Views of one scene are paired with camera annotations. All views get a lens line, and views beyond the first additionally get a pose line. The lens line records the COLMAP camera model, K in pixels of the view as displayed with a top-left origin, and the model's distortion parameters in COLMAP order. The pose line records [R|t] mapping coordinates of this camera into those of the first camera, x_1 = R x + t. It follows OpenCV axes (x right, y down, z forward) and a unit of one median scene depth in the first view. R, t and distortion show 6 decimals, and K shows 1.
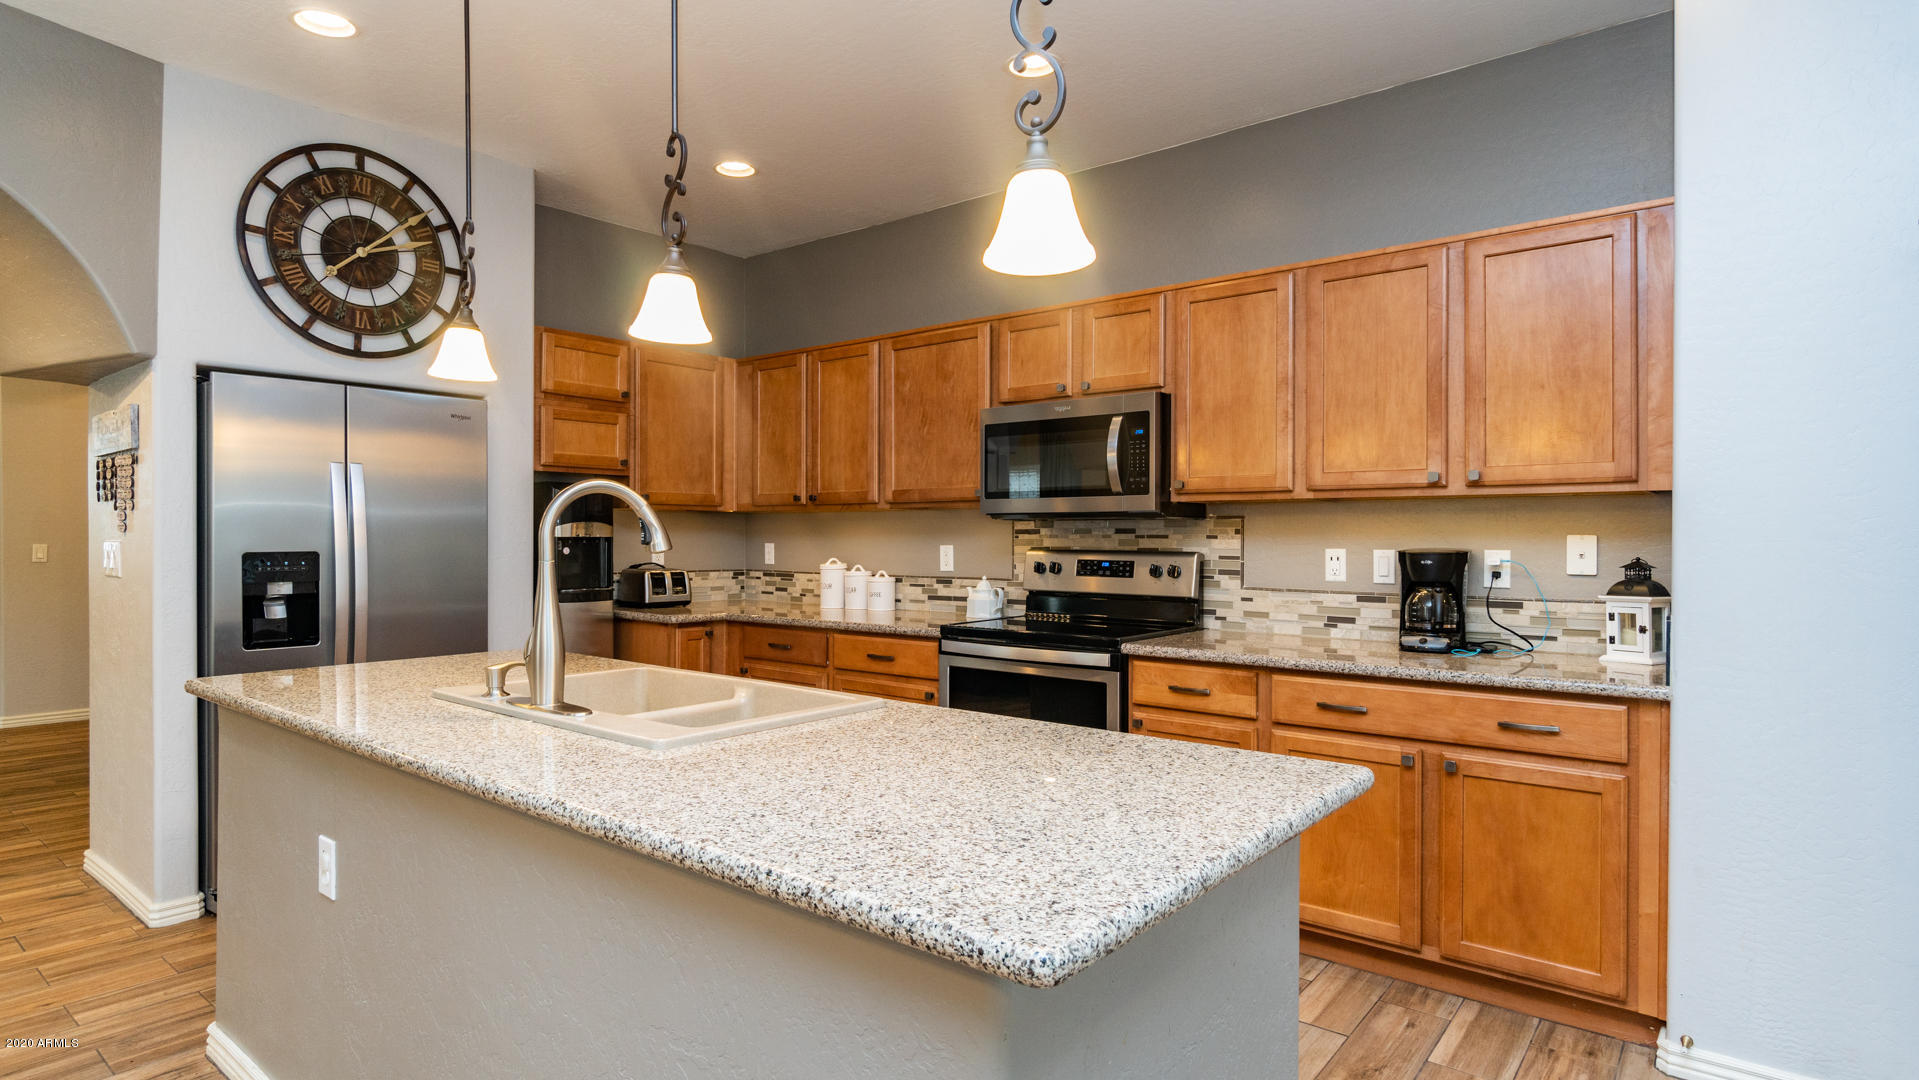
lens RADIAL K [[989.5, 0, 947.2], [0, 989.5, 534.1], [0, 0, 1]] dist [-0.011507, -0.001264]
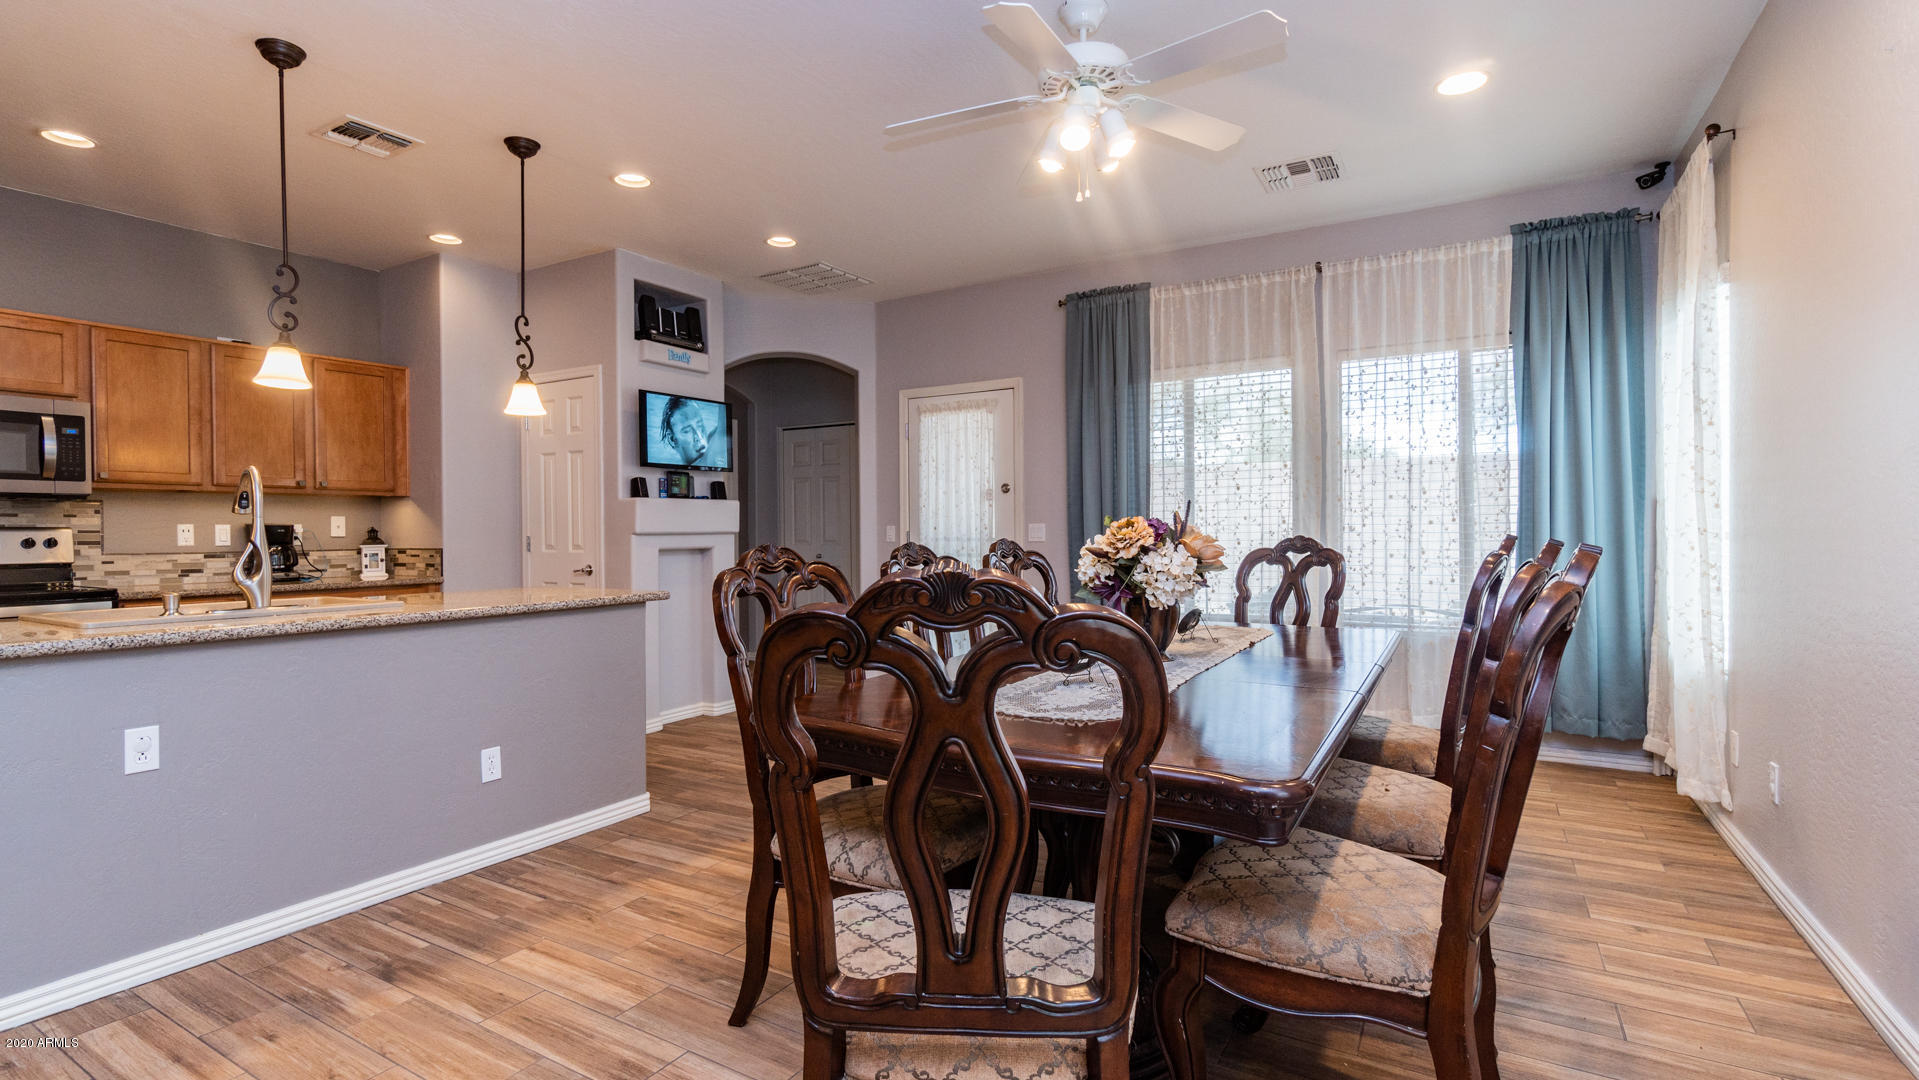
lens RADIAL K [[891.0, 0, 938.9], [0, 891.0, 539.0], [0, 0, 1]] dist [-0.009013, 0.000434]
pose [[-0.144534, -0.008981, 0.989459, -1.038349], [0.008986, 0.999906, 0.010389, 0.031847], [-0.989459, 0.010392, -0.144439, 0.062328]]
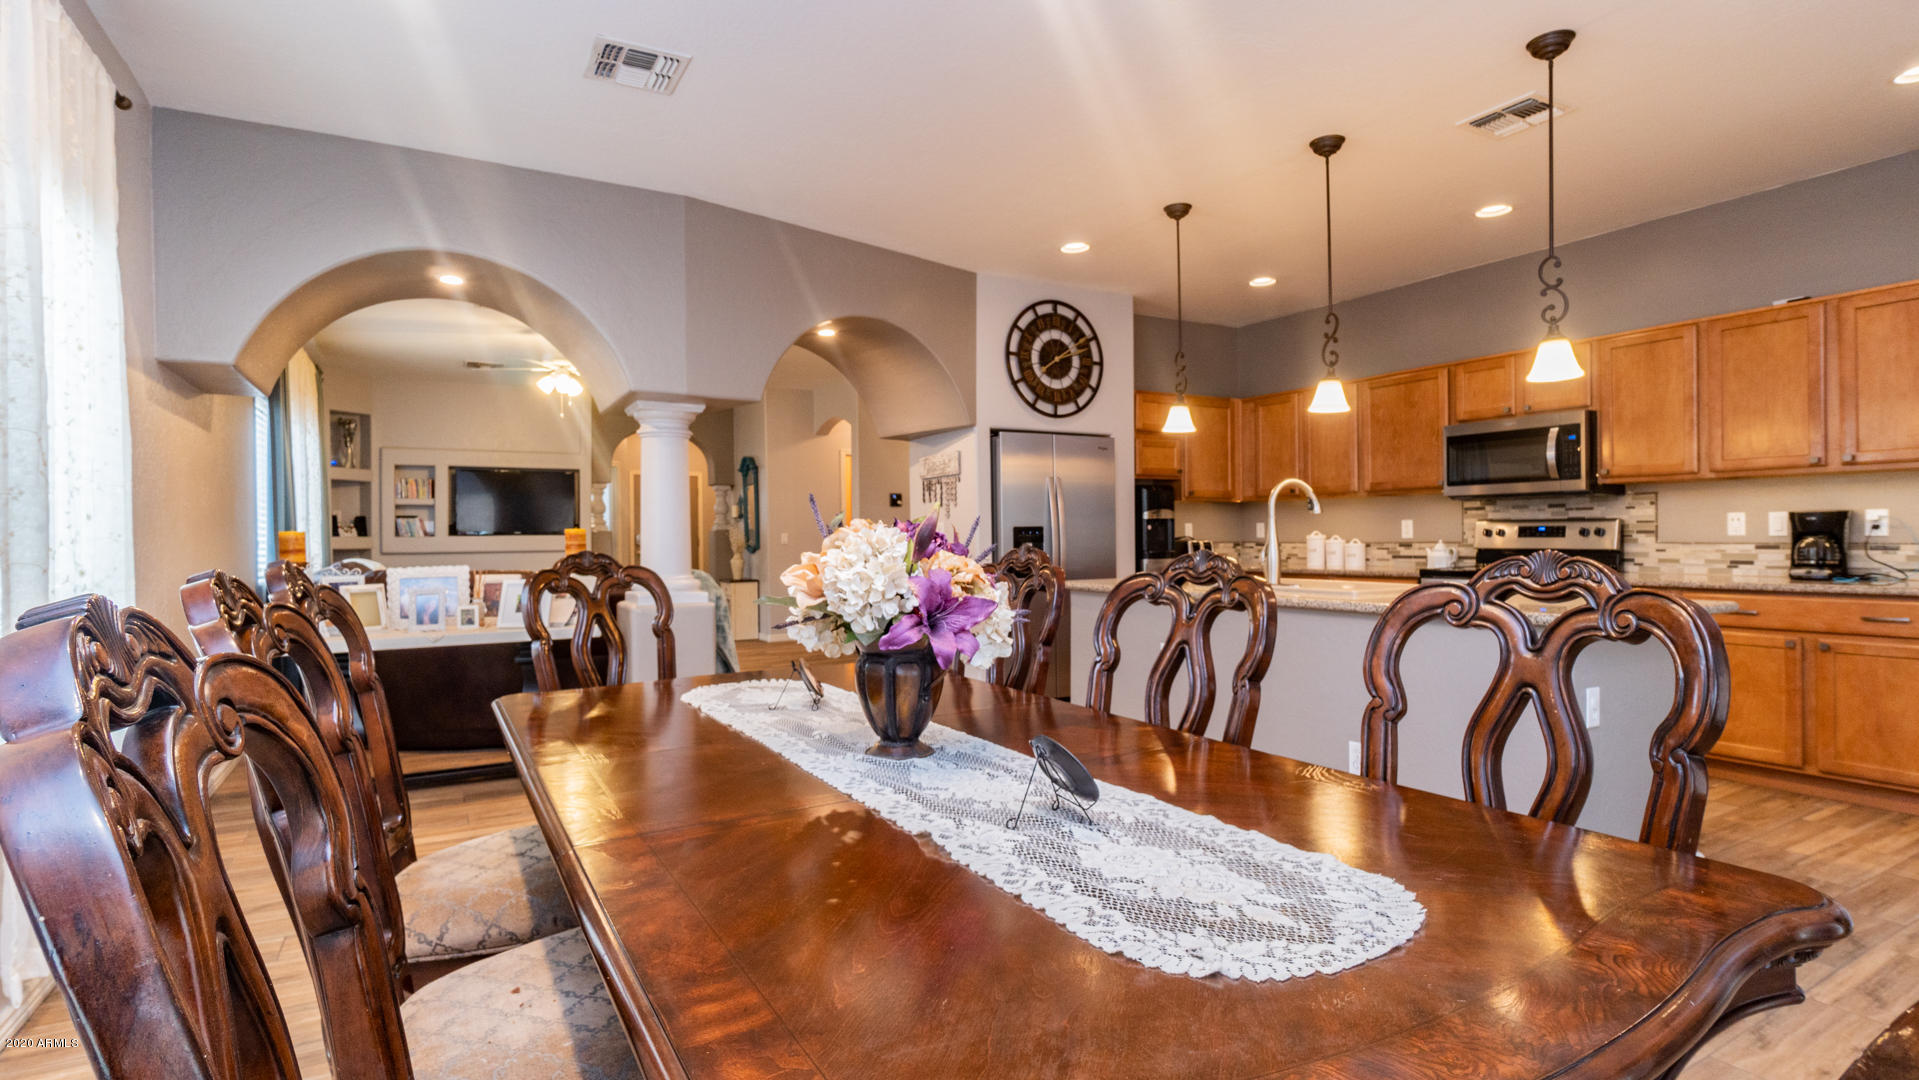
lens RADIAL K [[891.0, 0, 948.5], [0, 891.0, 534.1], [0, 0, 1]] dist [-0.009013, 0.000434]
pose [[0.929802, -0.012227, -0.367856, -0.182832], [0.012689, 0.999919, -0.001162, 0.030853], [0.367841, -0.003588, 0.929882, -0.569760]]
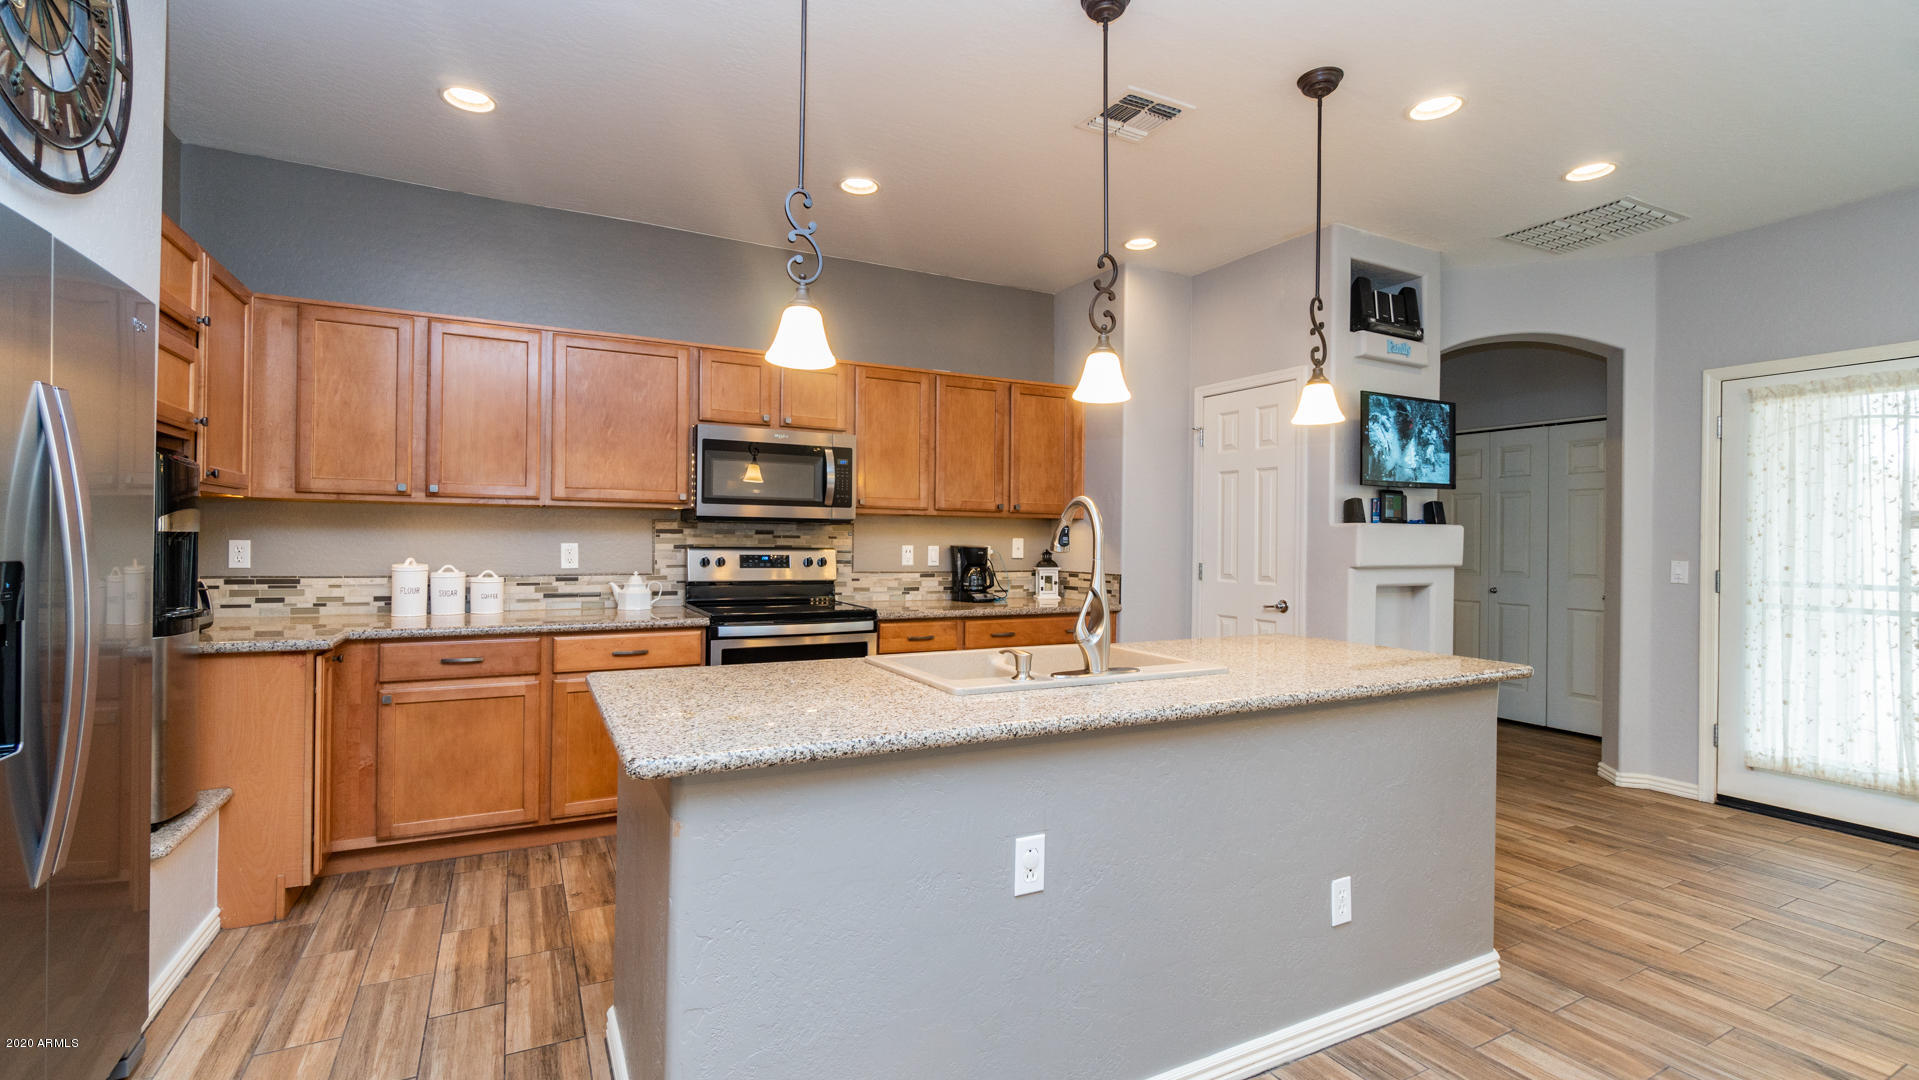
lens RADIAL K [[828.5, 0, 924.2], [0, 828.5, 542.2], [0, 0, 1]] dist [-0.003193, -0.001216]
pose [[0.413166, 0.000285, 0.910655, -0.783180], [-0.011187, 0.999926, 0.004762, 0.002745], [-0.910587, -0.012155, 0.413139, 0.394487]]
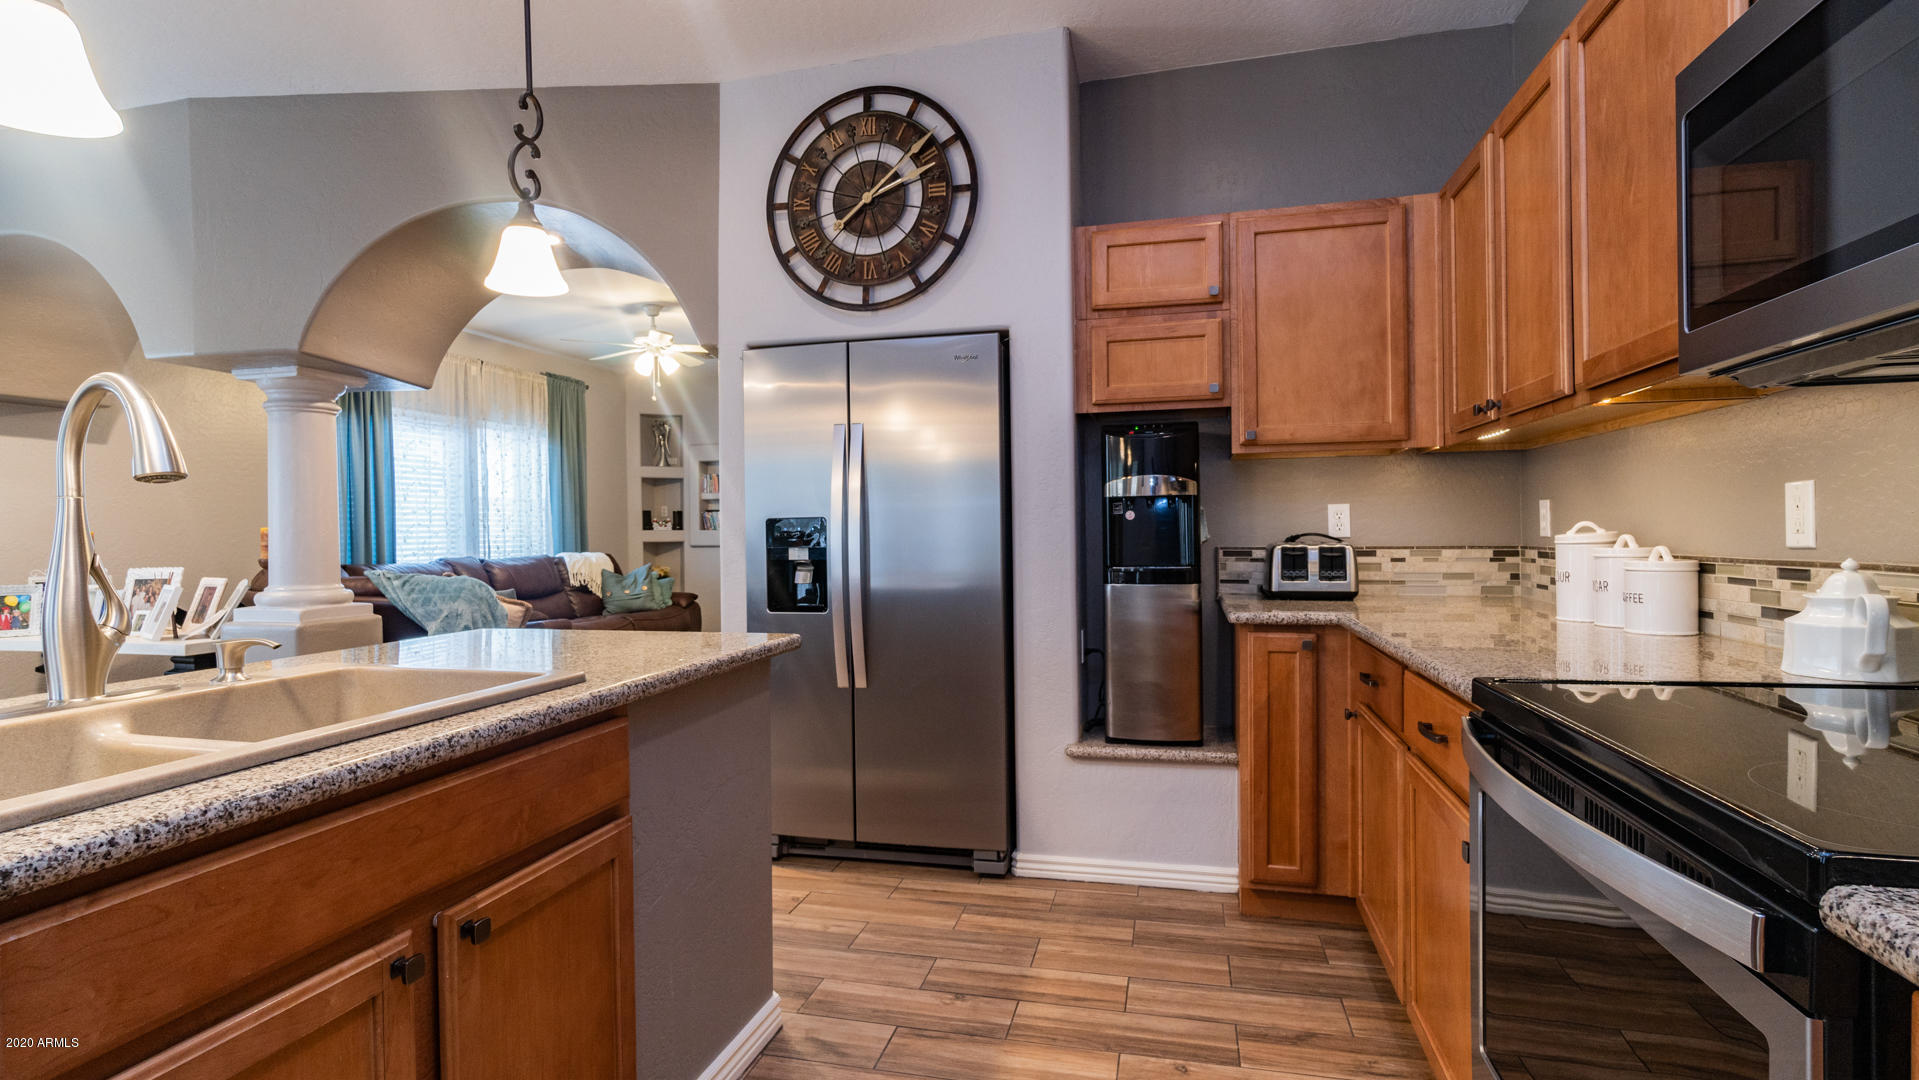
lens RADIAL K [[948.6, 0, 930.7], [0, 948.6, 533.1], [0, 0, 1]] dist [-0.026643, 0.007834]
pose [[0.411186, -0.005808, -0.911533, 0.244190], [0.015369, 0.999882, 0.000562, 0.032906], [0.911422, -0.014241, 0.411227, 0.667380]]
